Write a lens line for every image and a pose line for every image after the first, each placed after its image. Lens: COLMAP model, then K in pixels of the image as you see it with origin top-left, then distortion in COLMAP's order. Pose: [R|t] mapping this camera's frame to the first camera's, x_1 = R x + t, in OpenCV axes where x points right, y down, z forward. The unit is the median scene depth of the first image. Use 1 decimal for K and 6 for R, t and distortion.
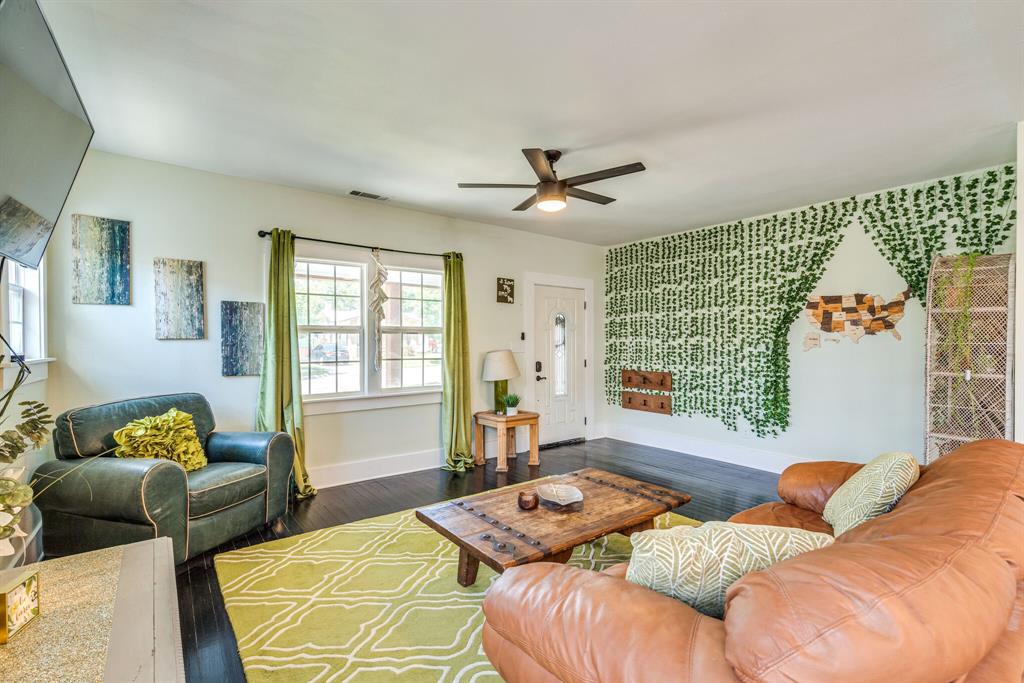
lens RADIAL K [[463.7, 0, 512.1], [0, 463.7, 344.0], [0, 0, 1]] dist [-0.000185, 0.000261]
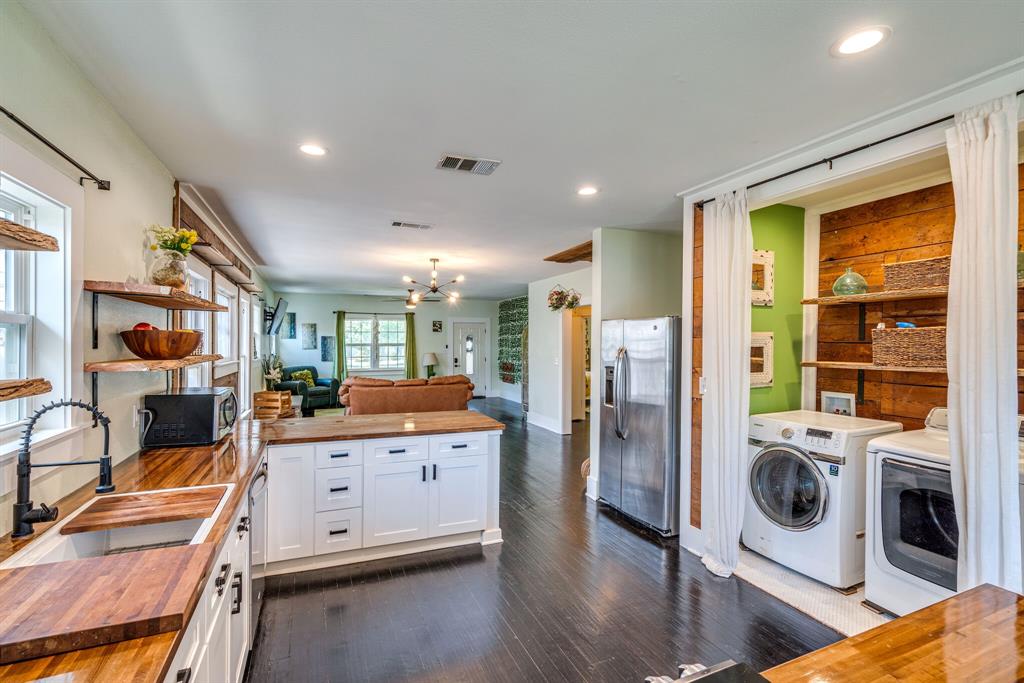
lens RADIAL K [[463.7, 0, 512.1], [0, 463.7, 344.0], [0, 0, 1]] dist [-0.000185, 0.000261]
pose [[0.967267, 0.002390, -0.253751, 1.241878], [-0.002805, 0.999995, -0.001274, -0.037585], [0.253747, 0.001944, 0.967269, -1.487067]]
